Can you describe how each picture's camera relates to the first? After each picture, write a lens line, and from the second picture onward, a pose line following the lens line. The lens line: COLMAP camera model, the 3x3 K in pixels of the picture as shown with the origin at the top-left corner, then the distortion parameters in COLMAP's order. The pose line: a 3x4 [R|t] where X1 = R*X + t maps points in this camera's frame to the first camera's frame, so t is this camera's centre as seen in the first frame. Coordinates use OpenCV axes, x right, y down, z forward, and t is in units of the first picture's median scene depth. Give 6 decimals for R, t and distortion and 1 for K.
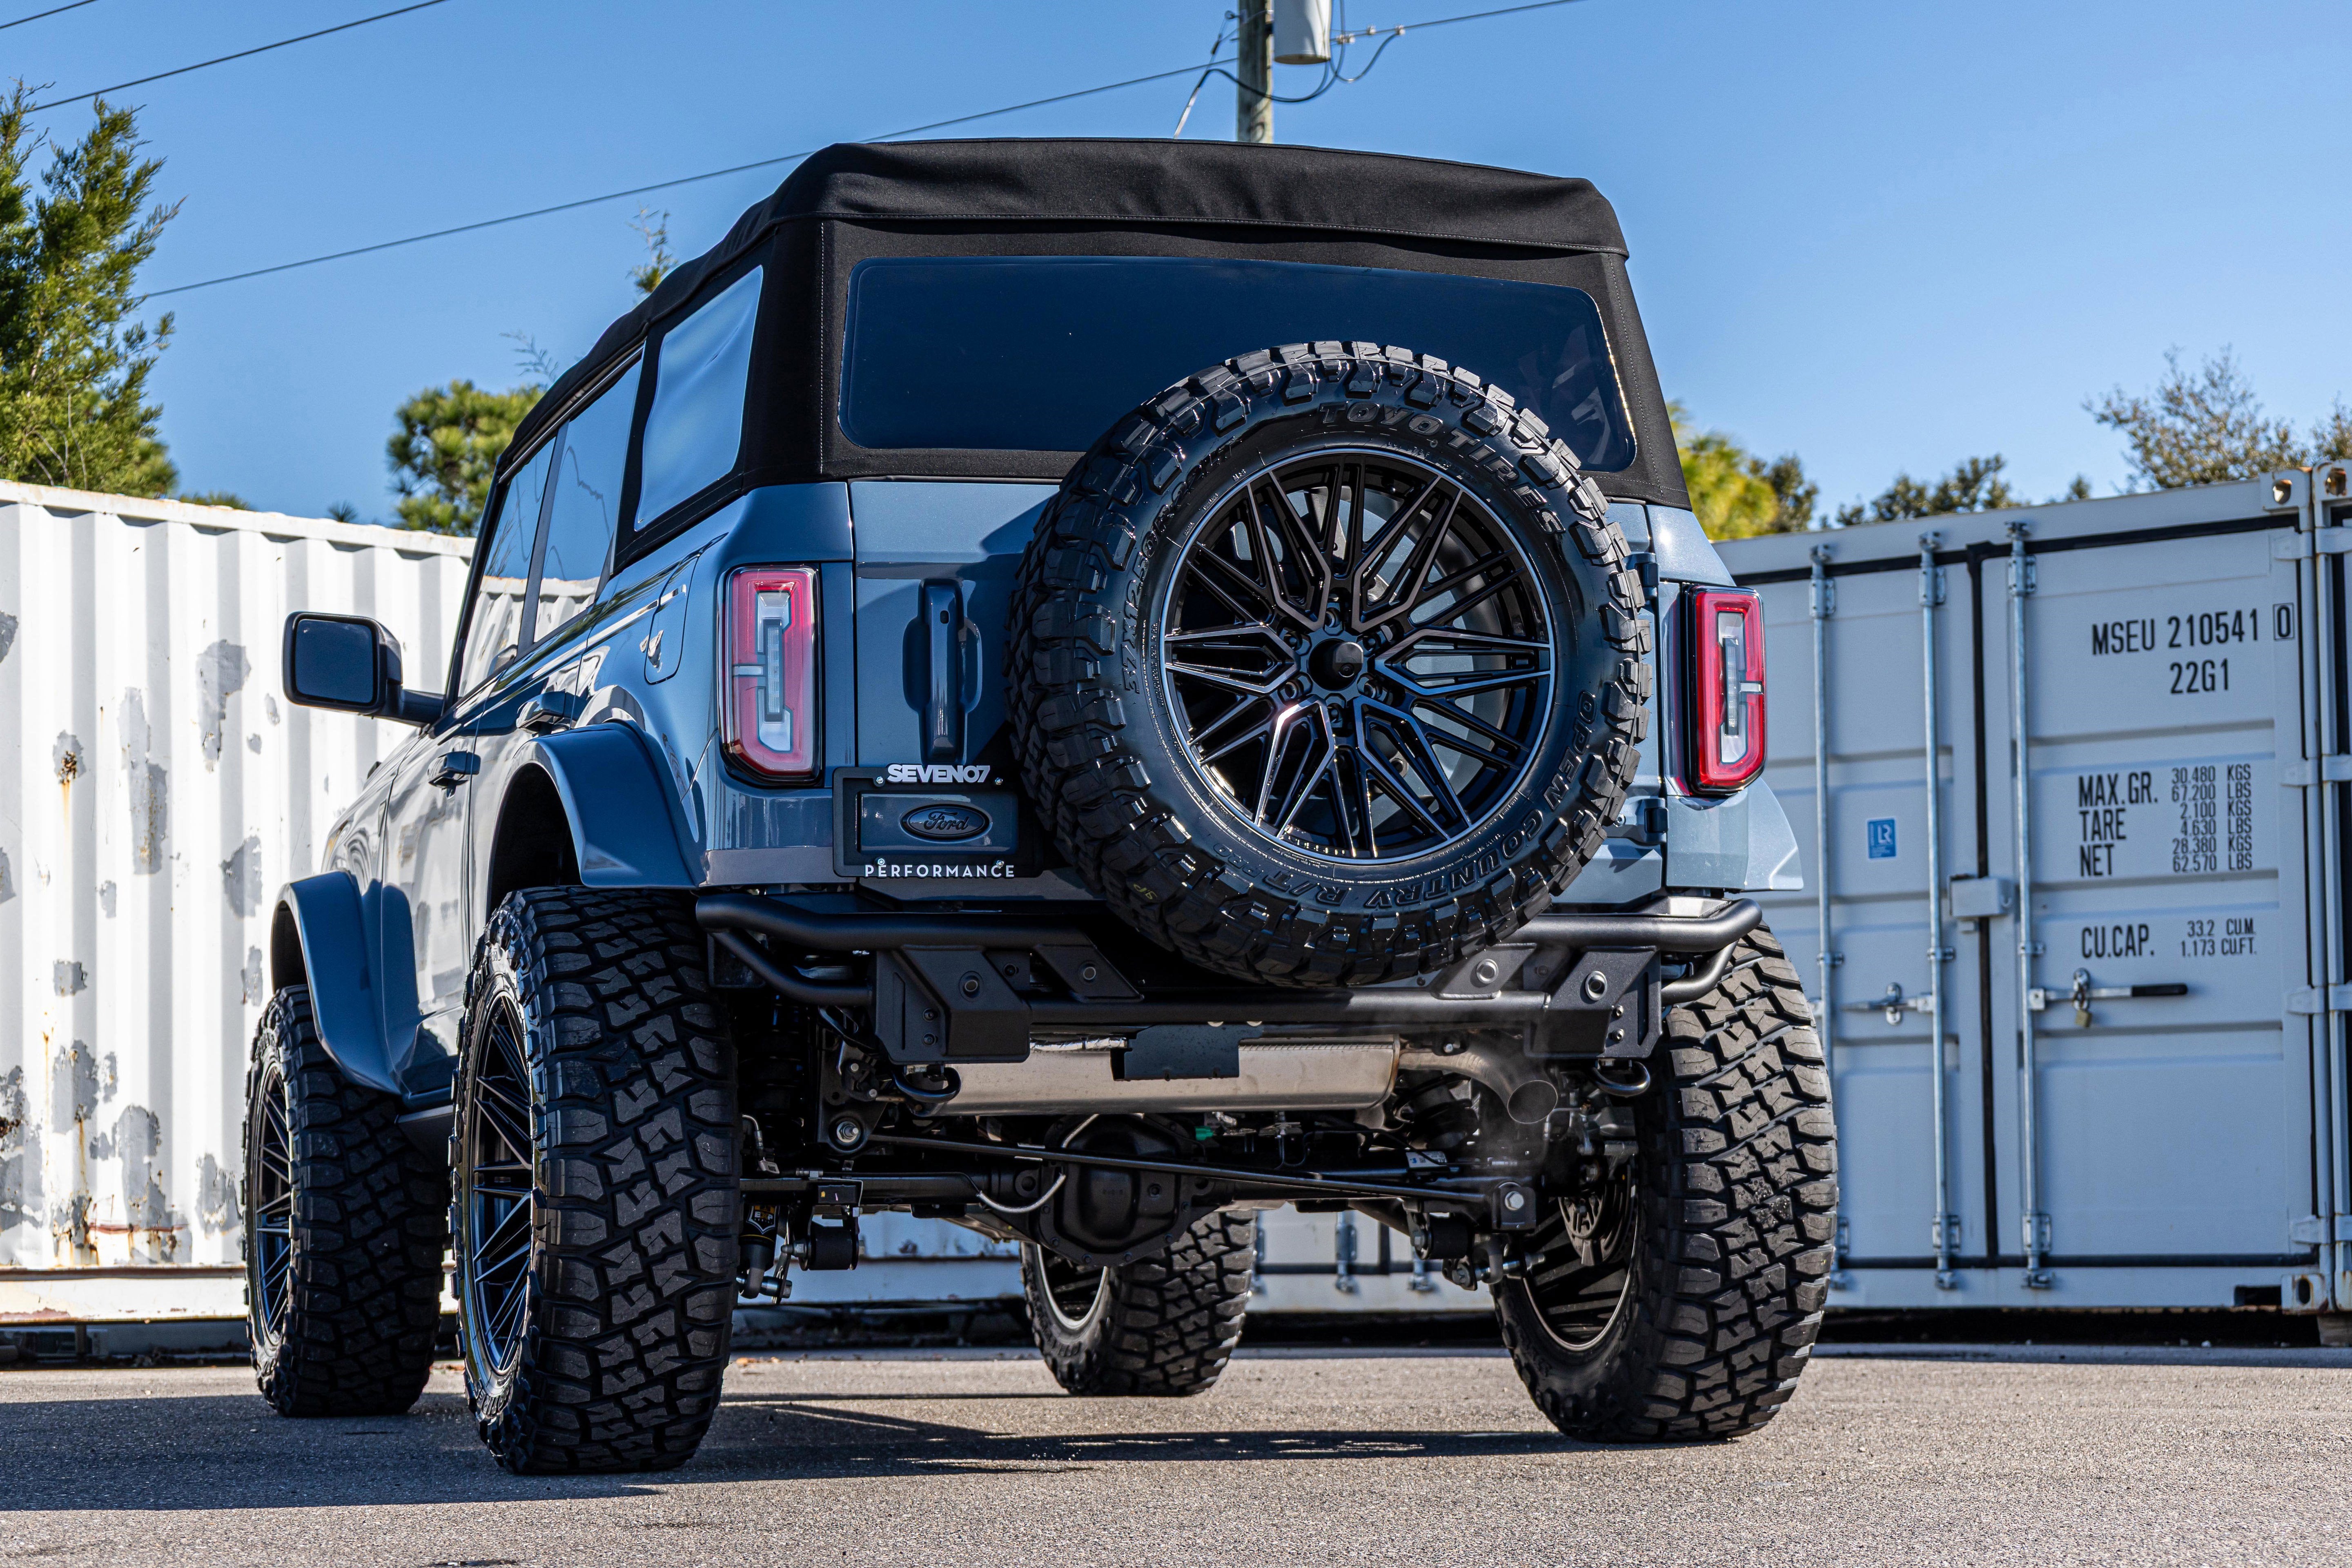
lens RADIAL K [[5462.3, 0, 1216.4], [0, 5462.3, 834.4], [0, 0, 1]] dist [-0.022309, 0.000000]
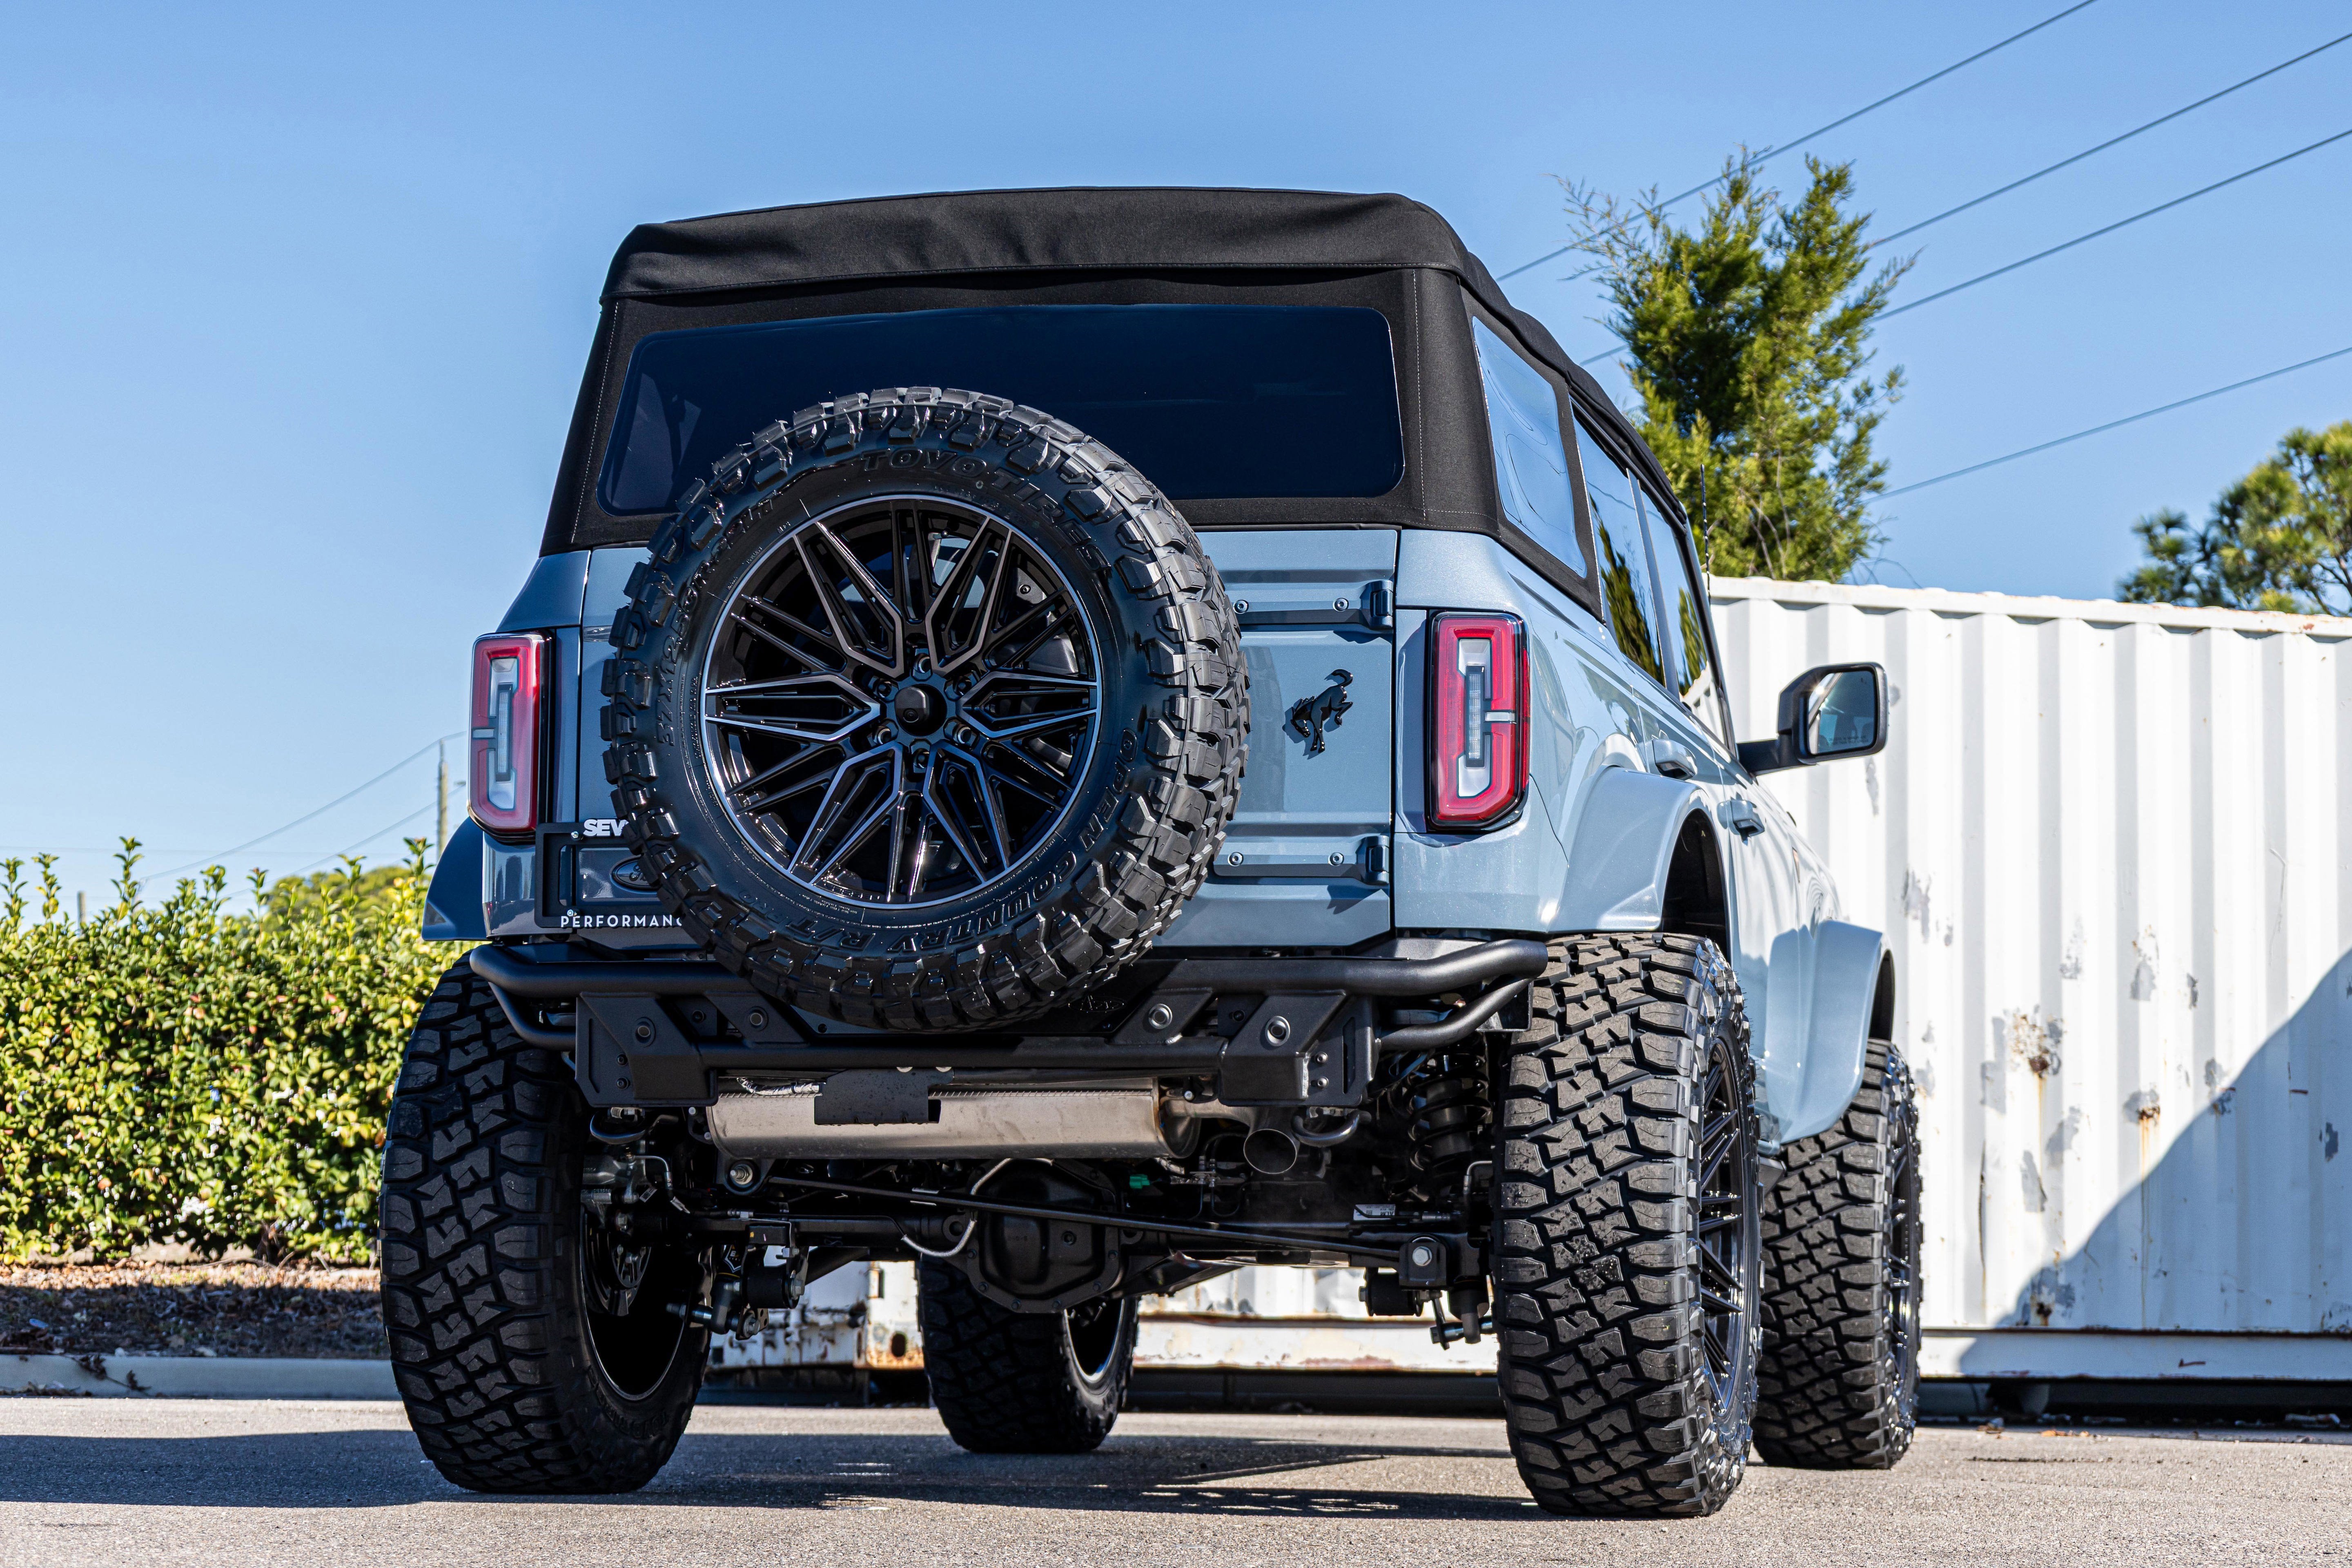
lens RADIAL K [[5693.2, 0, 1209.4], [0, 5693.2, 896.7], [0, 0, 1]] dist [0.065172, 0.000000]
pose [[0.844445, -0.014495, -0.535447, 0.592812], [0.014364, 0.999887, -0.004413, 0.008006], [0.535450, -0.003965, 0.844558, 0.137510]]
